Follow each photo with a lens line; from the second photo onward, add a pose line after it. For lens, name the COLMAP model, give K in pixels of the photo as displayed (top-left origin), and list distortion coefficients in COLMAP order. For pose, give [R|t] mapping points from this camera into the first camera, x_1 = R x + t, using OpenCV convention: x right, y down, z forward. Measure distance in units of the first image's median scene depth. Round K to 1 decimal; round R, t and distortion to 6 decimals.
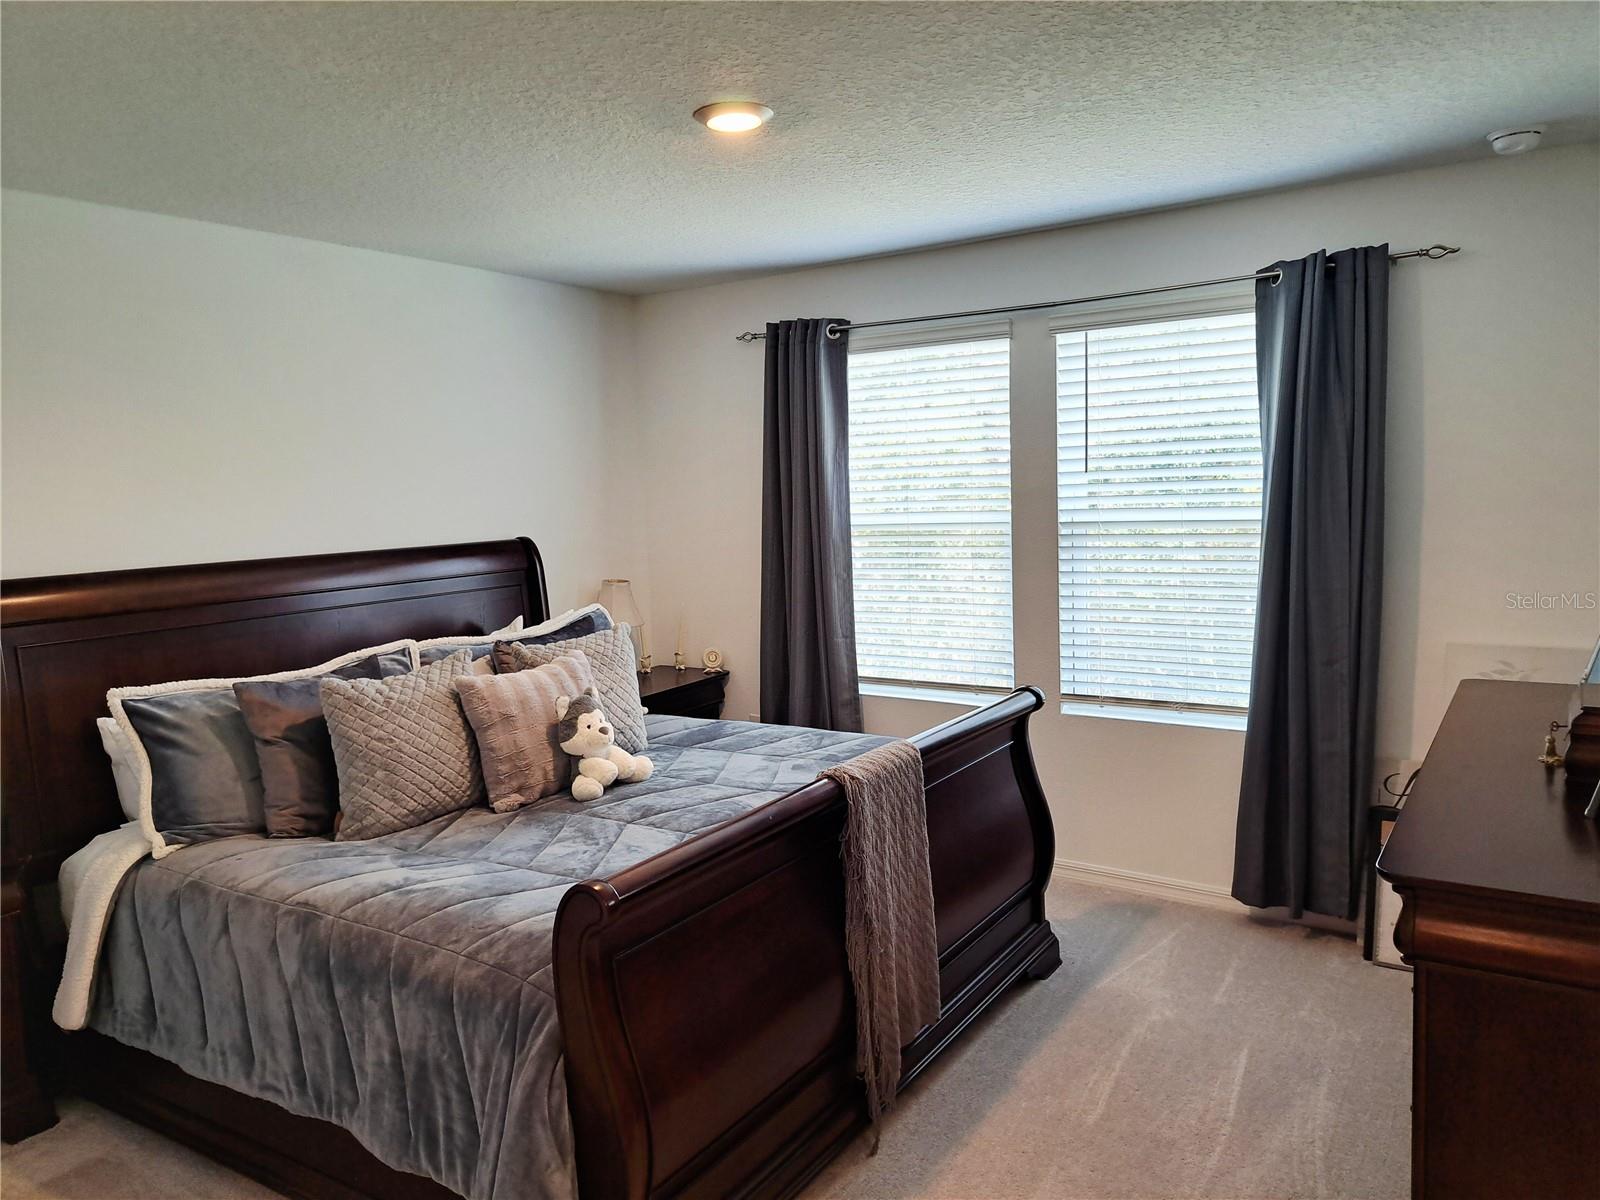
lens RADIAL K [[1151.3, 0, 773.6], [0, 1151.3, 597.7], [0, 0, 1]] dist [0.104164, -0.105954]
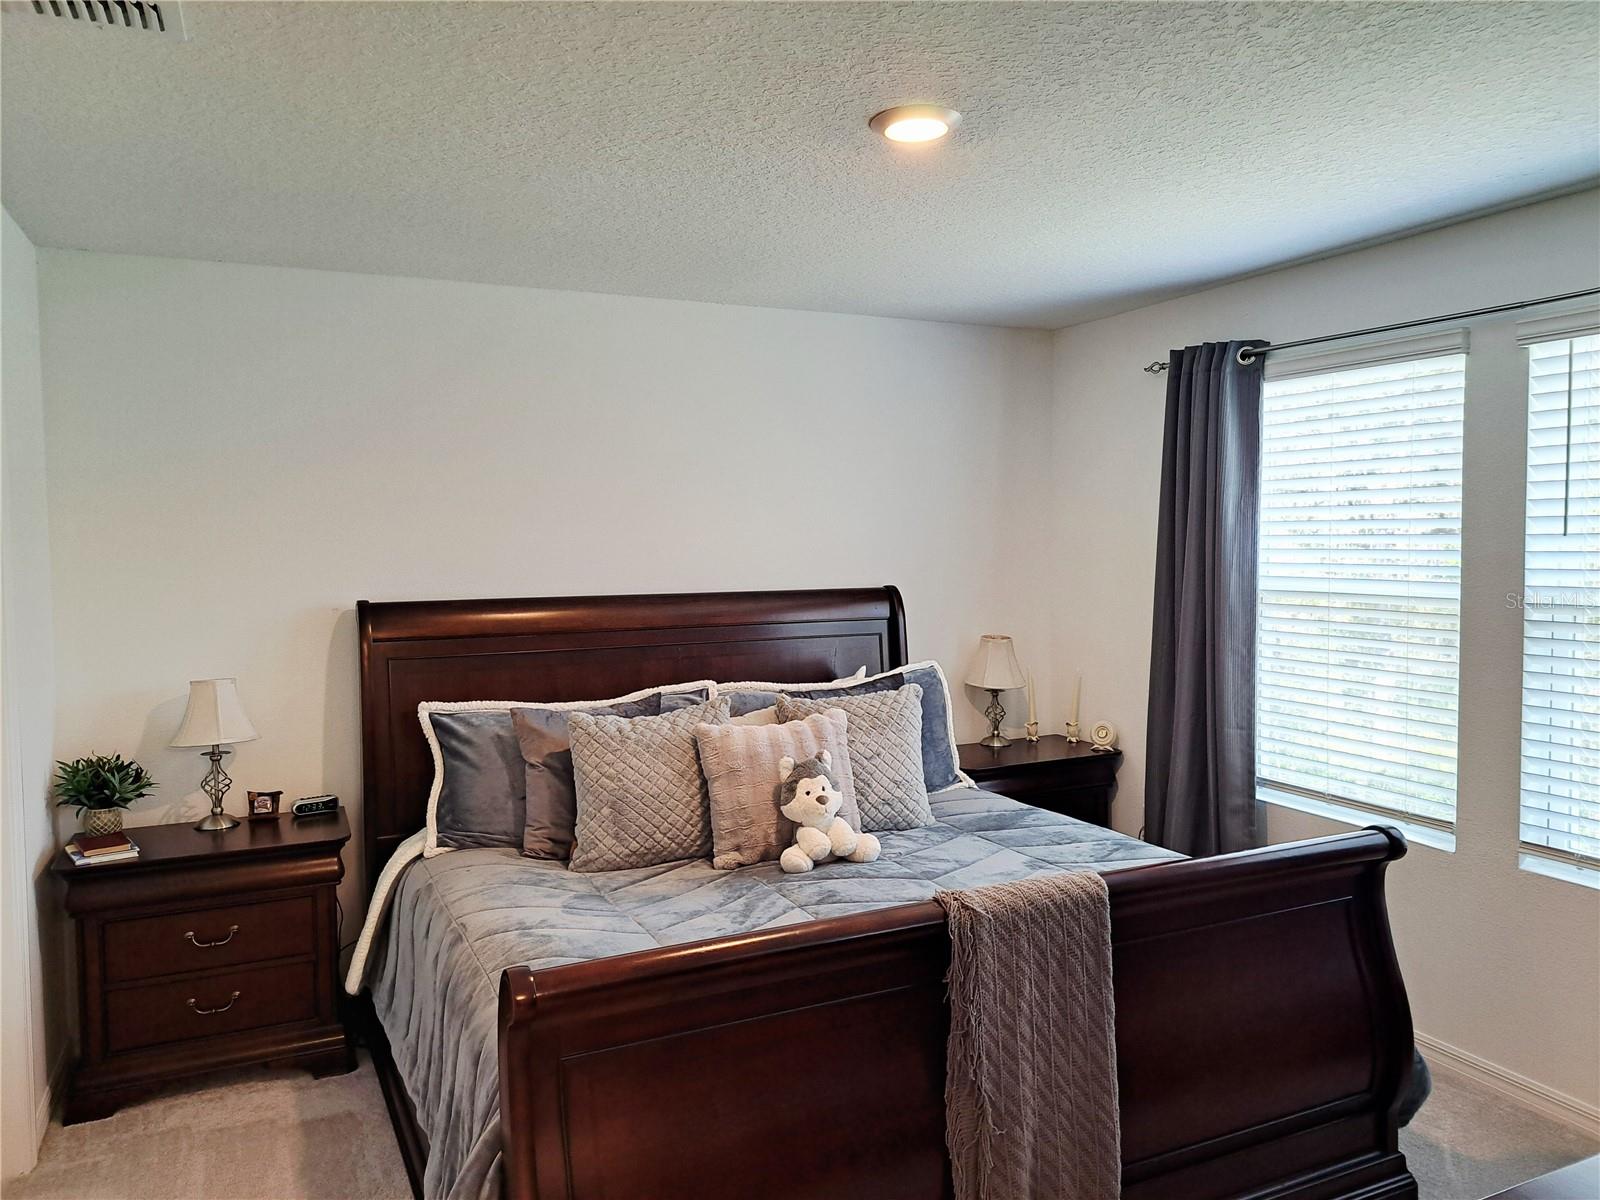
lens RADIAL K [[1151.3, 0, 773.6], [0, 1151.3, 597.7], [0, 0, 1]] dist [0.104164, -0.105954]
pose [[0.861693, 0.056257, -0.504302, 0.280628], [-0.073351, 0.997207, -0.014091, -0.031233], [0.502101, 0.049134, 0.863412, 0.173233]]
